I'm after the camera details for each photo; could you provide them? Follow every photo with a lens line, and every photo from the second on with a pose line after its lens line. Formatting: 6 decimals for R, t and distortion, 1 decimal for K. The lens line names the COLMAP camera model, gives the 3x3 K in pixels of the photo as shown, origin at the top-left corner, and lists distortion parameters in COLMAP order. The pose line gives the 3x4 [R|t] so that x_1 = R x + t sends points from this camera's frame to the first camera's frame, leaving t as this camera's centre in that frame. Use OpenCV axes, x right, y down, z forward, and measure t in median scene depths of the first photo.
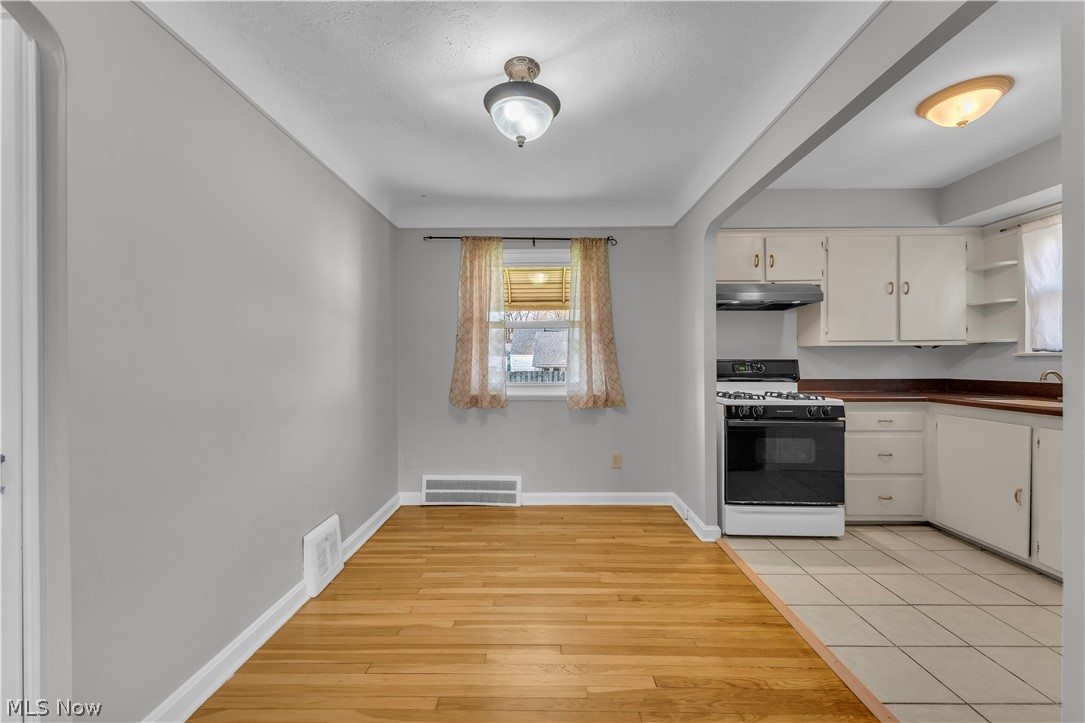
lens RADIAL K [[433.1, 0, 497.8], [0, 433.1, 361.5], [0, 0, 1]] dist [-0.001641, -0.000137]
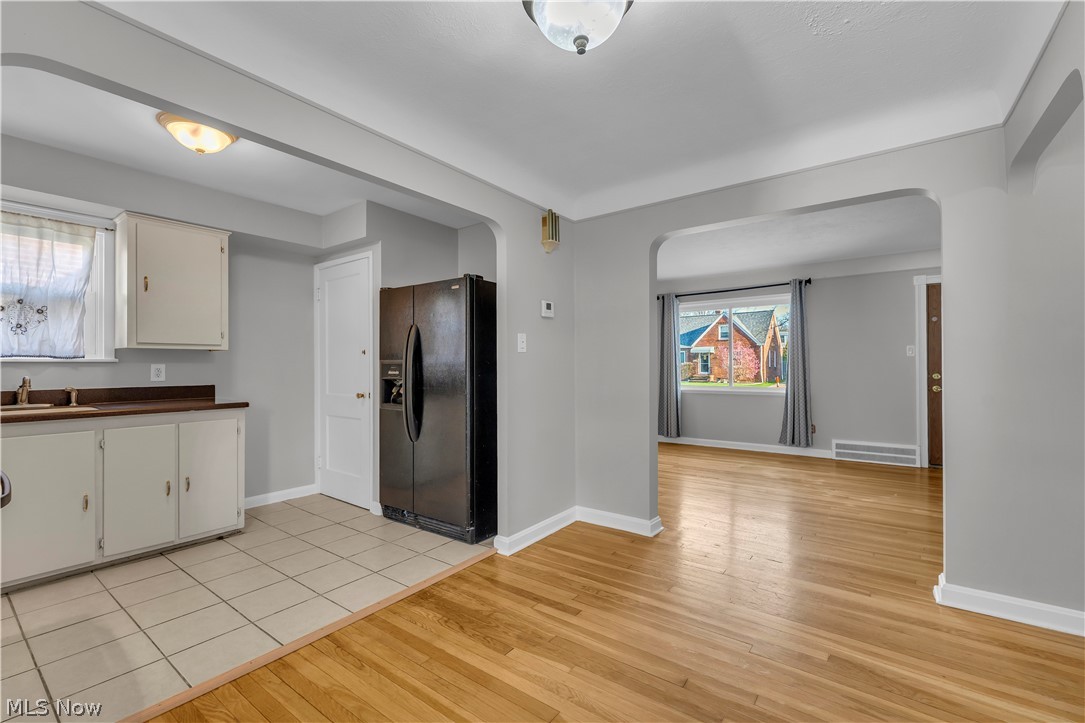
lens RADIAL K [[419.8, 0, 530.9], [0, 419.8, 366.6], [0, 0, 1]] dist [-0.003966, -0.000104]
pose [[-0.833382, 0.003934, 0.552683, -0.149094], [0.004160, 0.999991, -0.000845, 0.001957], [-0.552682, 0.001595, -0.833391, 0.977680]]
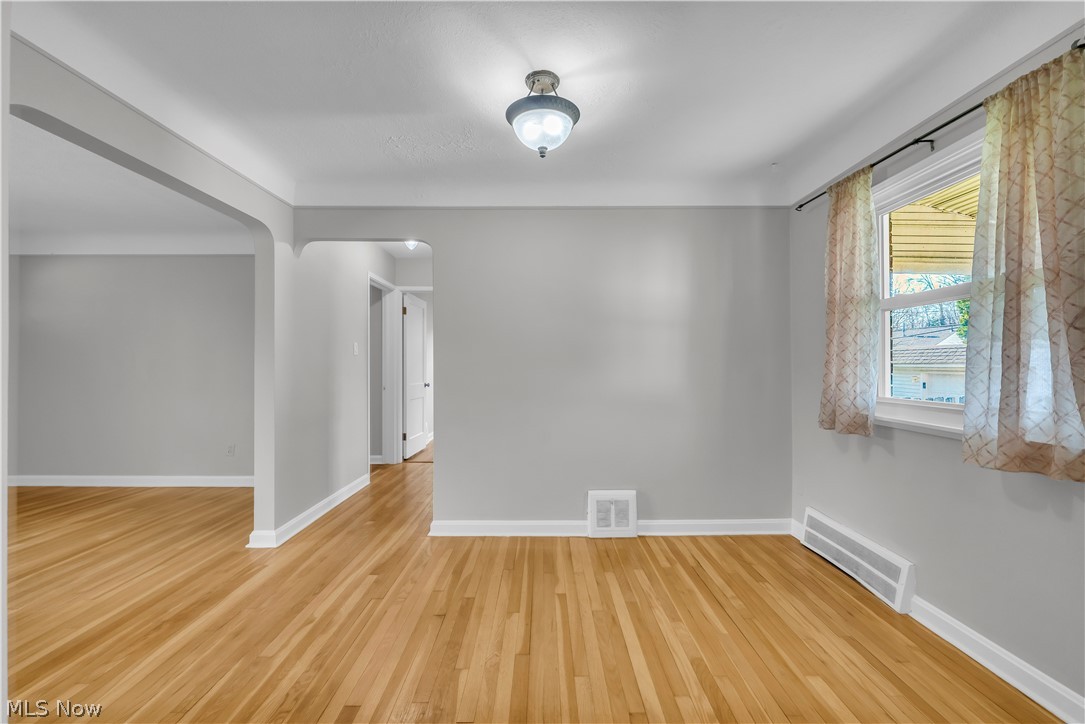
lens RADIAL K [[439.4, 0, 590.8], [0, 439.4, 362.0], [0, 0, 1]] dist [-0.002268, -0.000090]
pose [[0.121644, -0.002284, -0.992571, 0.676824], [0.000927, 0.999997, -0.002187, -0.001505], [0.992573, -0.000654, 0.121646, 0.600011]]
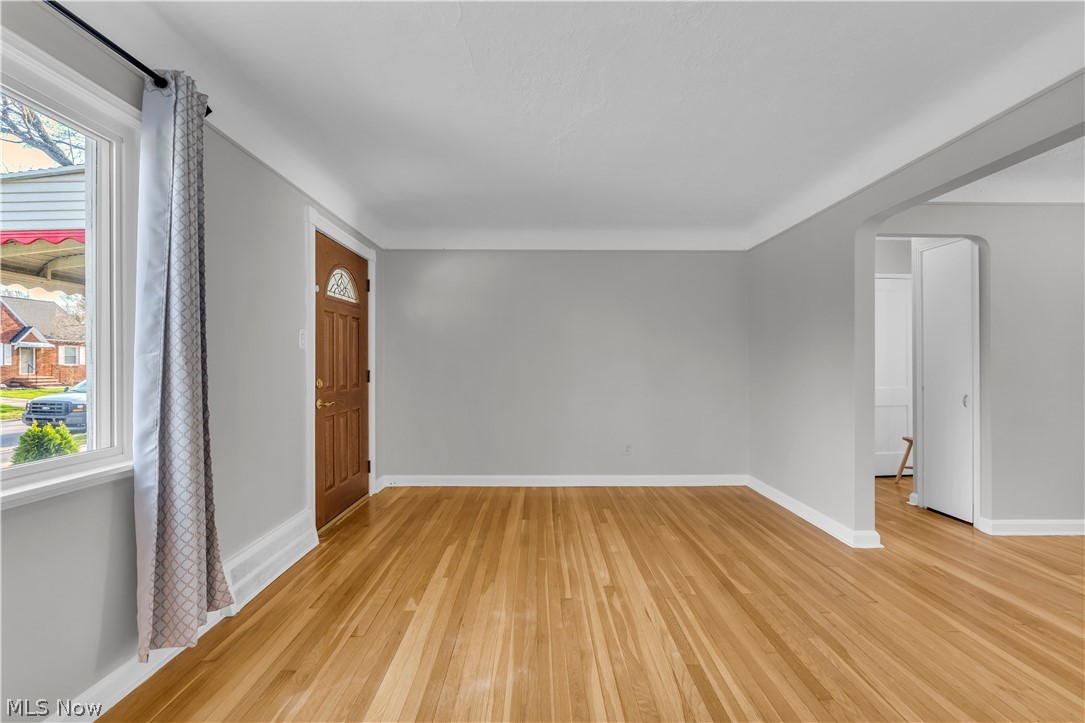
lens RADIAL K [[439.4, 0, 590.8], [0, 439.4, 361.5], [0, 0, 1]] dist [-0.002268, -0.000090]
pose [[0.136800, -0.003546, -0.990592, 0.508709], [0.001446, 0.999993, -0.003380, -0.002183], [0.990598, -0.000970, 0.136804, -0.671675]]
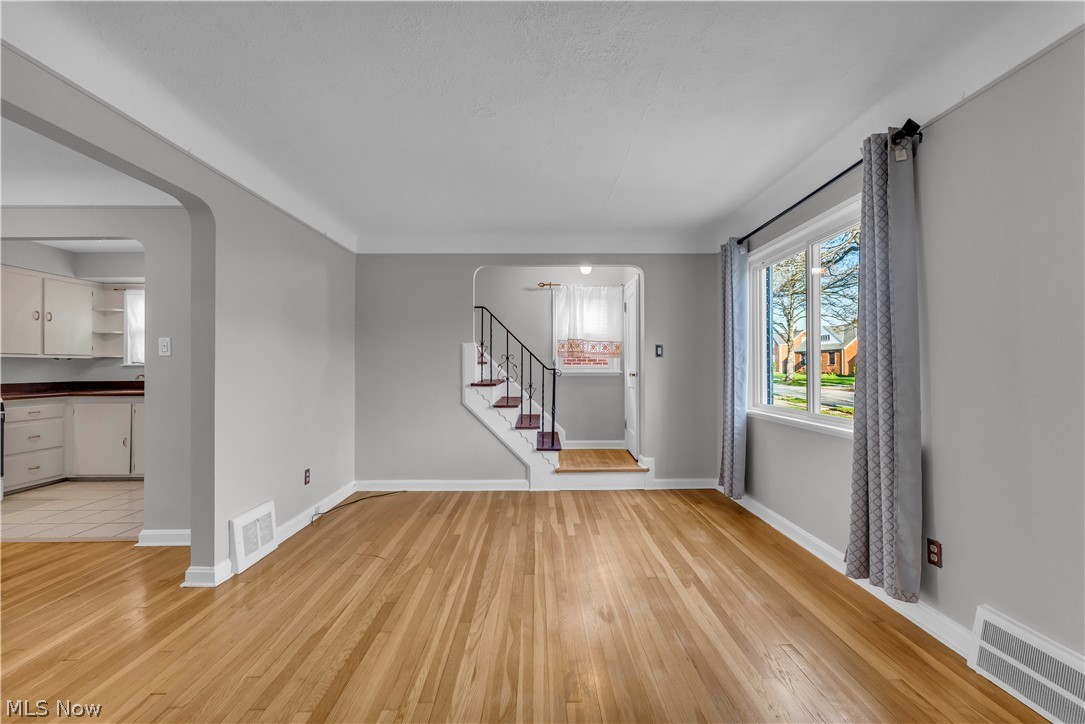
lens RADIAL K [[436.8, 0, 586.6], [0, 436.8, 363.6], [0, 0, 1]] dist [0.001123, -0.000262]
pose [[-0.131694, 0.008320, 0.991256, -0.718863], [0.002765, 0.999964, -0.008026, -0.002555], [-0.991287, 0.001684, -0.131712, -0.561702]]
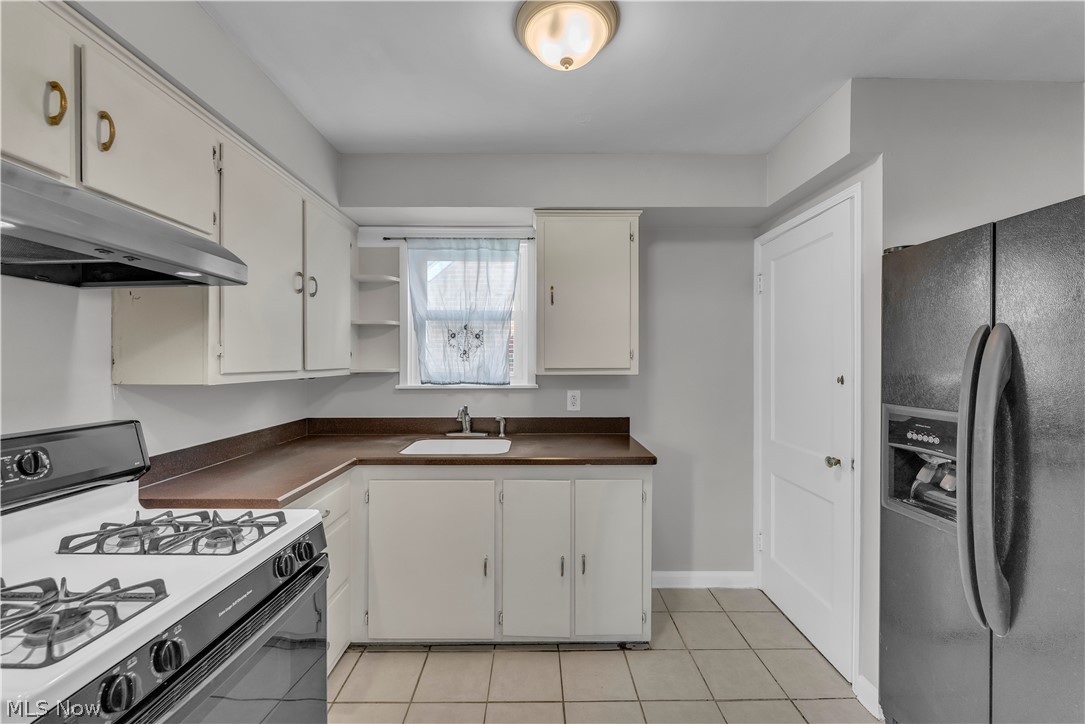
lens RADIAL K [[436.8, 0, 586.6], [0, 436.8, 363.6], [0, 0, 1]] dist [0.001123, -0.000262]
pose [[-0.129971, -0.001653, 0.991516, 0.278621], [-0.001174, 0.999998, 0.001513, -0.062985], [-0.991517, -0.000968, -0.129973, 0.725107]]
